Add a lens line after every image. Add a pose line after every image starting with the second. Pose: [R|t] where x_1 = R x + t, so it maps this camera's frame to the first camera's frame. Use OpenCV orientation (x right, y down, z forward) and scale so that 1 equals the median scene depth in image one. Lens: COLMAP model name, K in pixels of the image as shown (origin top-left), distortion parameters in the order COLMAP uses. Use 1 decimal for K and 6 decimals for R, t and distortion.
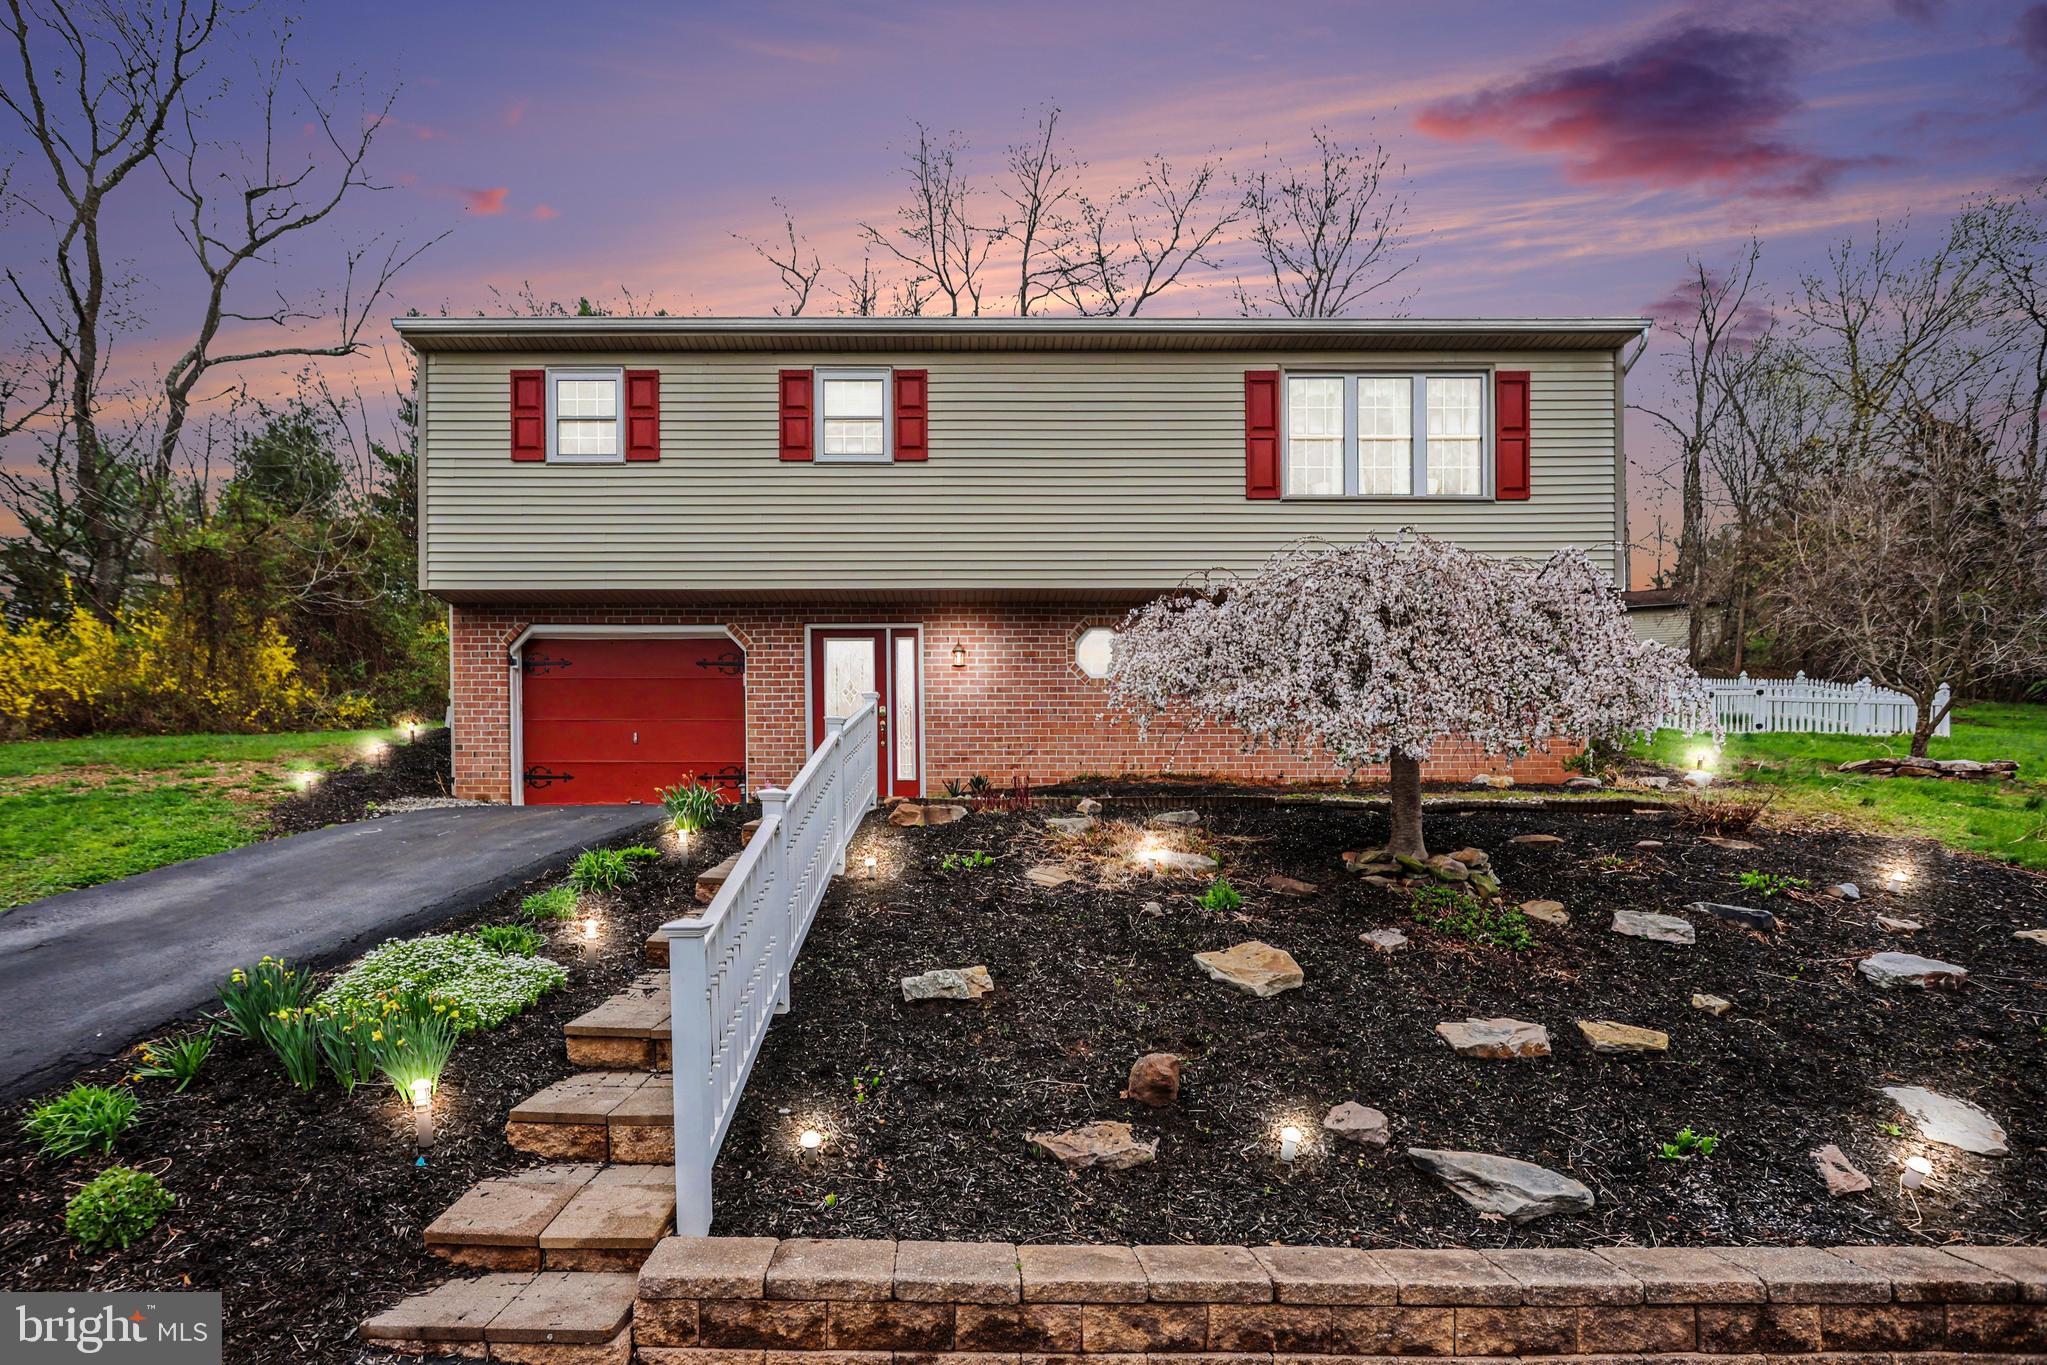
lens RADIAL K [[937.3, 0, 1023.4], [0, 937.3, 807.9], [0, 0, 1]] dist [0.000684, 0.000236]
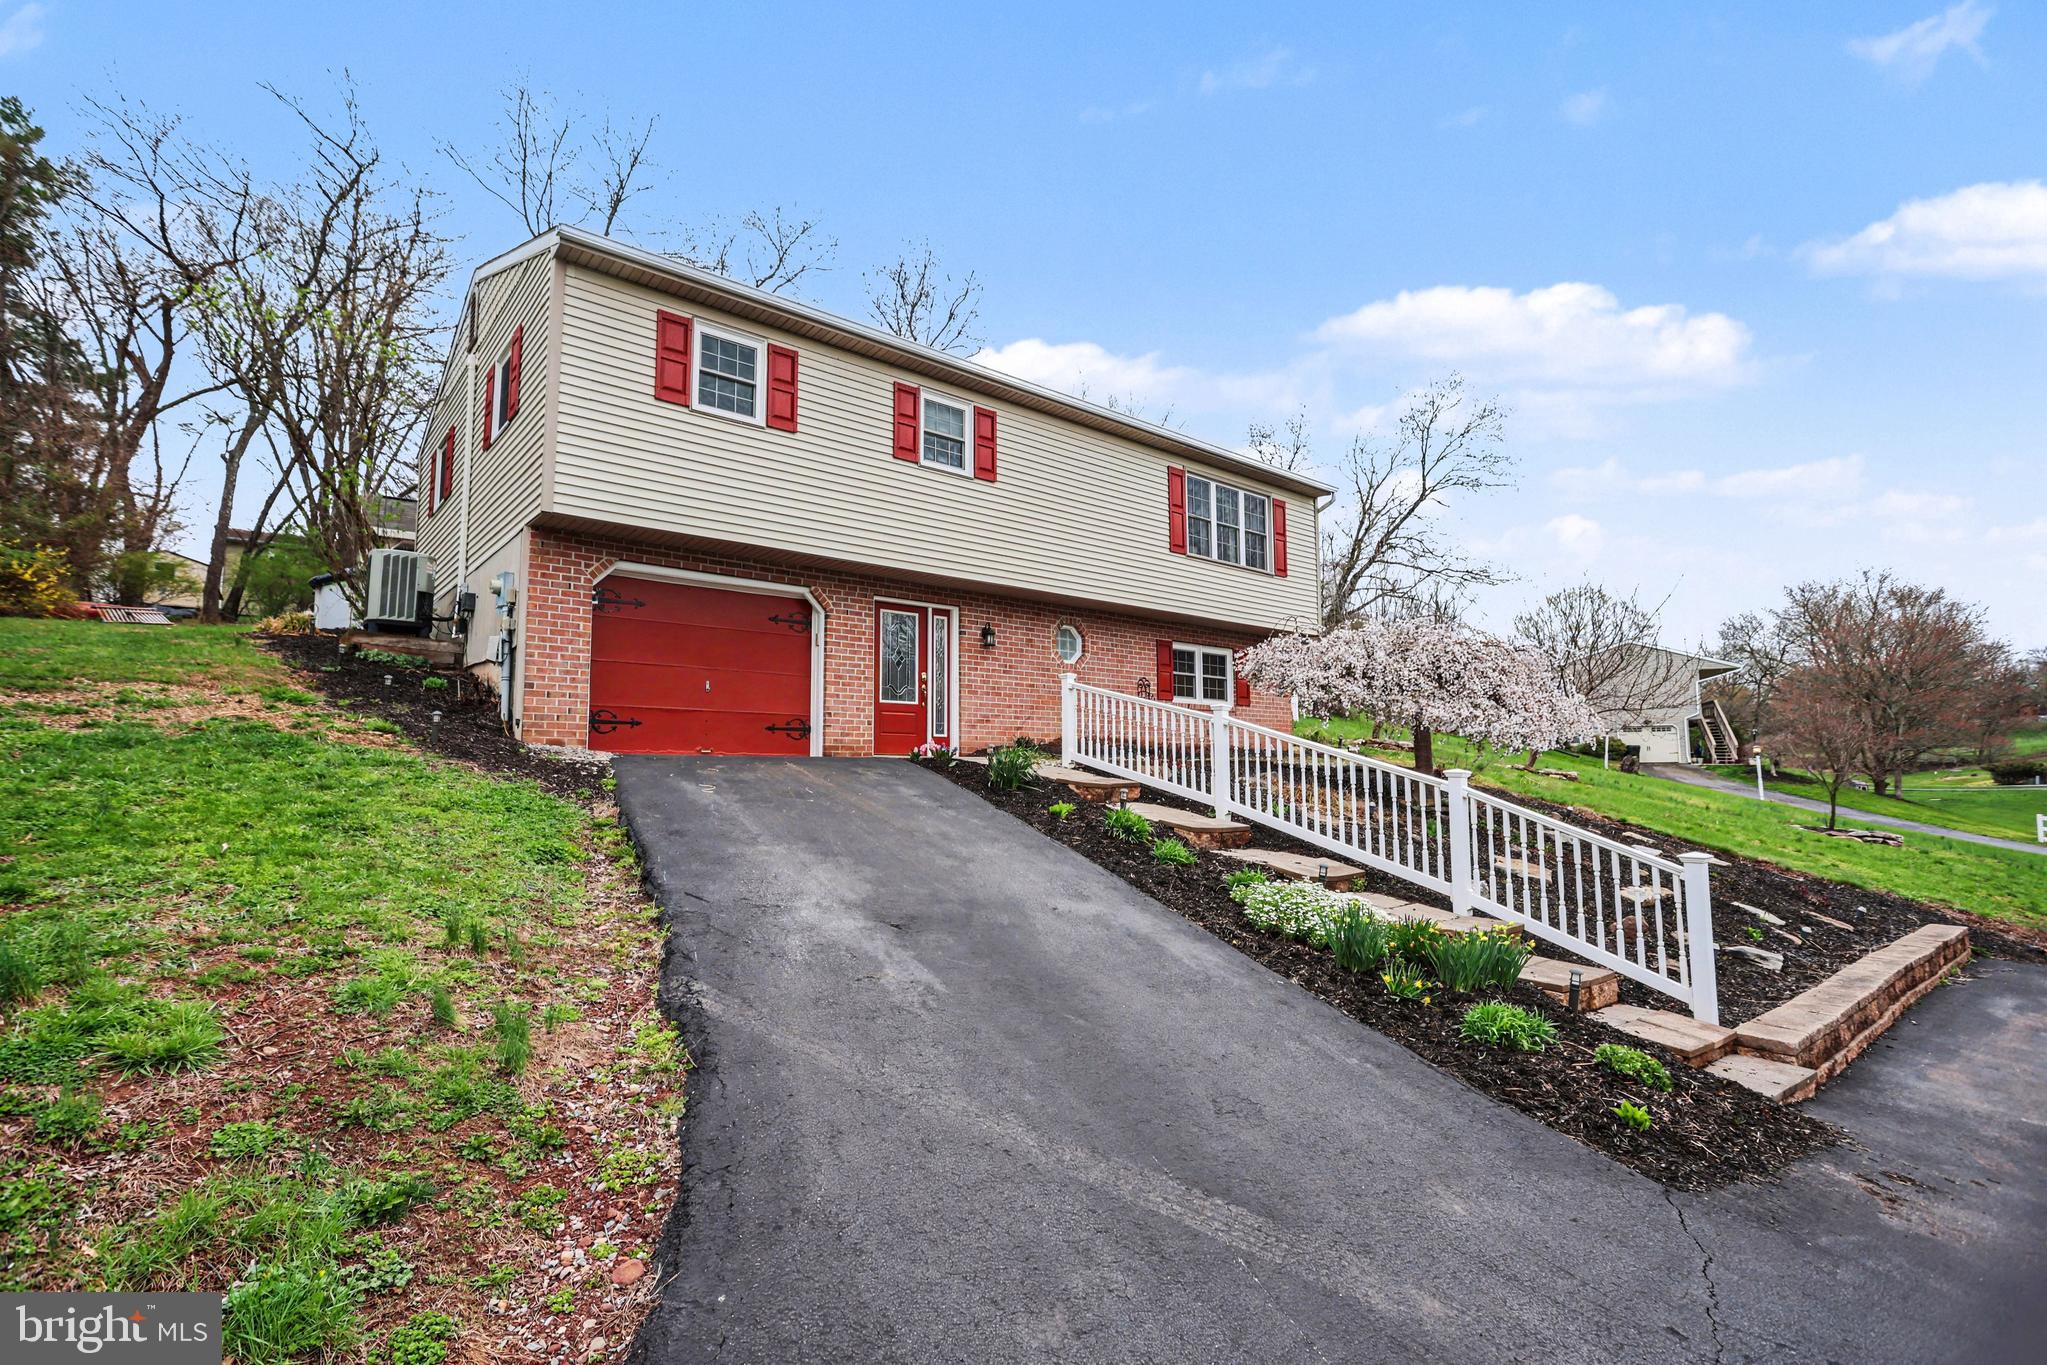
lens RADIAL K [[959.8, 0, 1023.5], [0, 959.8, 682.5], [0, 0, 1]] dist [0.000309, 0.001148]
pose [[0.773434, 0.064701, 0.630567, -0.813936], [-0.016457, 0.996491, -0.082062, -0.000583], [-0.633664, 0.053092, 0.771785, 0.002521]]
